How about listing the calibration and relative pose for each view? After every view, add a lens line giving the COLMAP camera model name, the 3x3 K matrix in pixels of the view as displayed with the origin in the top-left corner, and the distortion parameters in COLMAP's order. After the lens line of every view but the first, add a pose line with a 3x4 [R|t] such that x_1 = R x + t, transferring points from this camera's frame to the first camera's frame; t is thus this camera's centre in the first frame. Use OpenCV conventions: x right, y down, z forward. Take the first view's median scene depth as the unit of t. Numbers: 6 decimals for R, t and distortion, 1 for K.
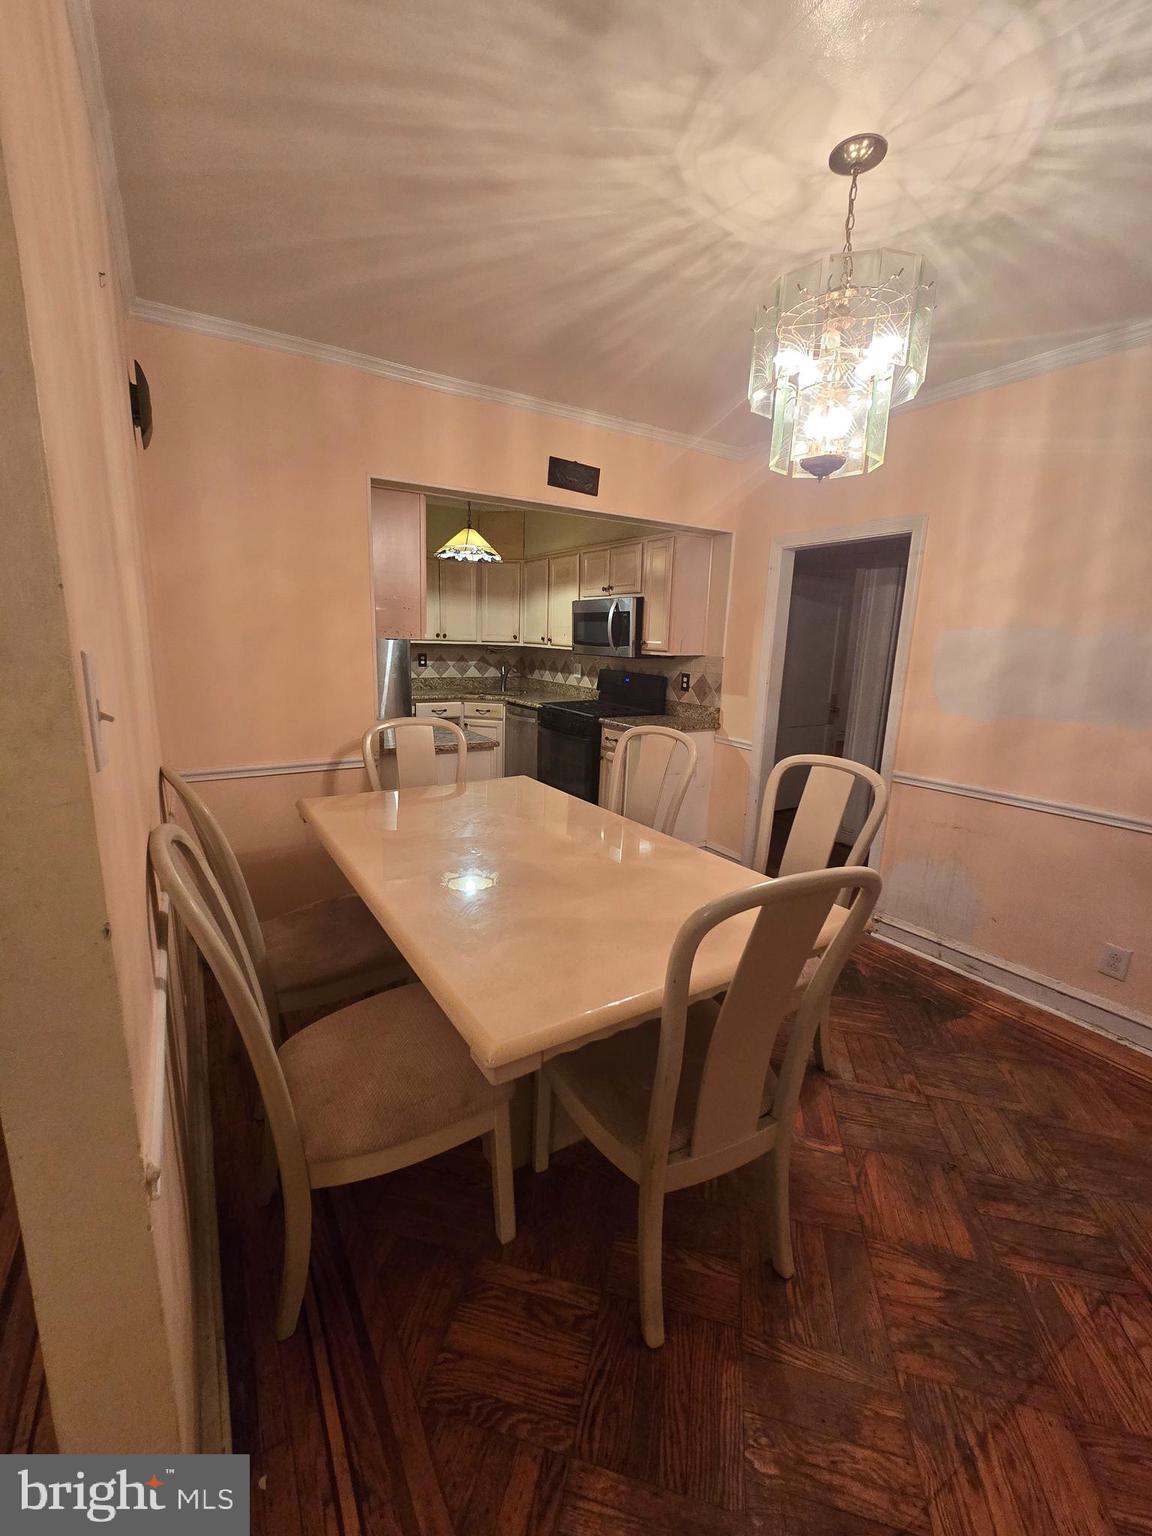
lens RADIAL K [[629.2, 0, 570.3], [0, 629.2, 762.6], [0, 0, 1]] dist [-0.005010, 0.001451]
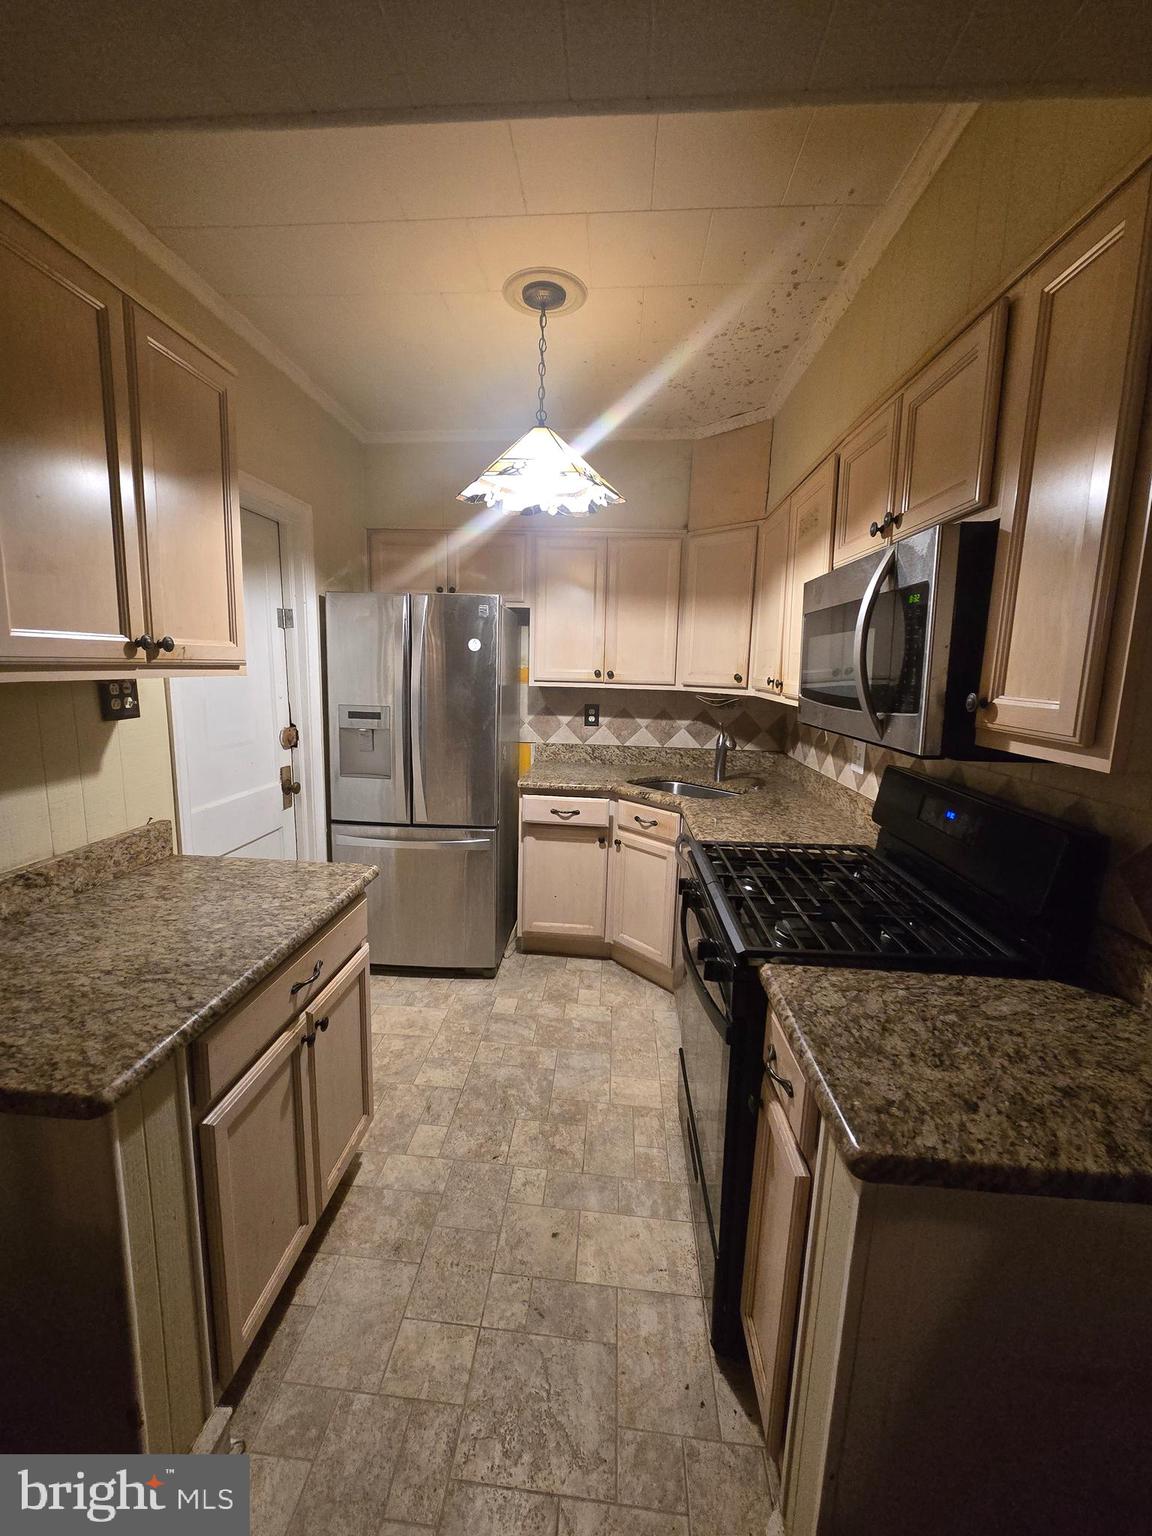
lens RADIAL K [[629.2, 0, 570.3], [0, 629.2, 762.6], [0, 0, 1]] dist [-0.005010, 0.001451]
pose [[0.813166, 0.085876, -0.575662, 0.291666], [-0.121845, 0.992257, -0.024093, -0.321907], [0.569136, 0.089733, 0.817333, 1.605181]]
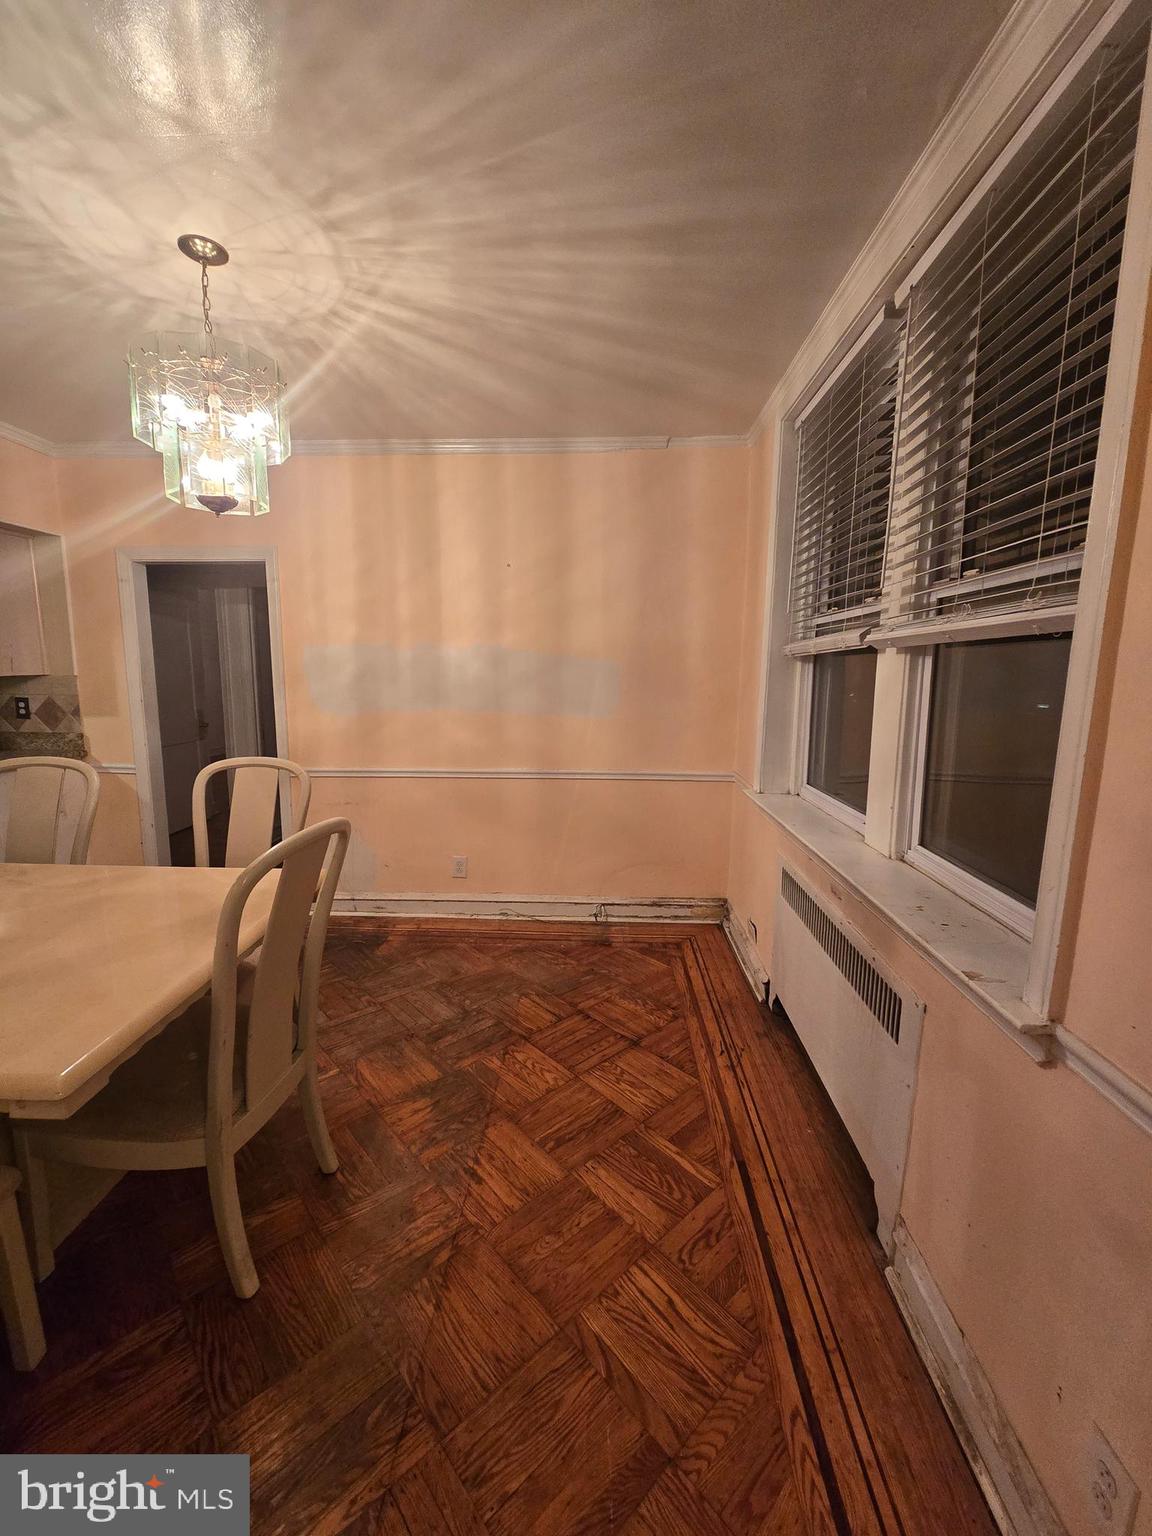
lens RADIAL K [[629.2, 0, 570.3], [0, 629.2, 762.6], [0, 0, 1]] dist [-0.005010, 0.001451]
pose [[0.557113, -0.150299, 0.816723, -0.230755], [0.170730, 0.983206, 0.064476, 0.030870], [-0.812697, 0.103519, 0.573417, -0.130354]]
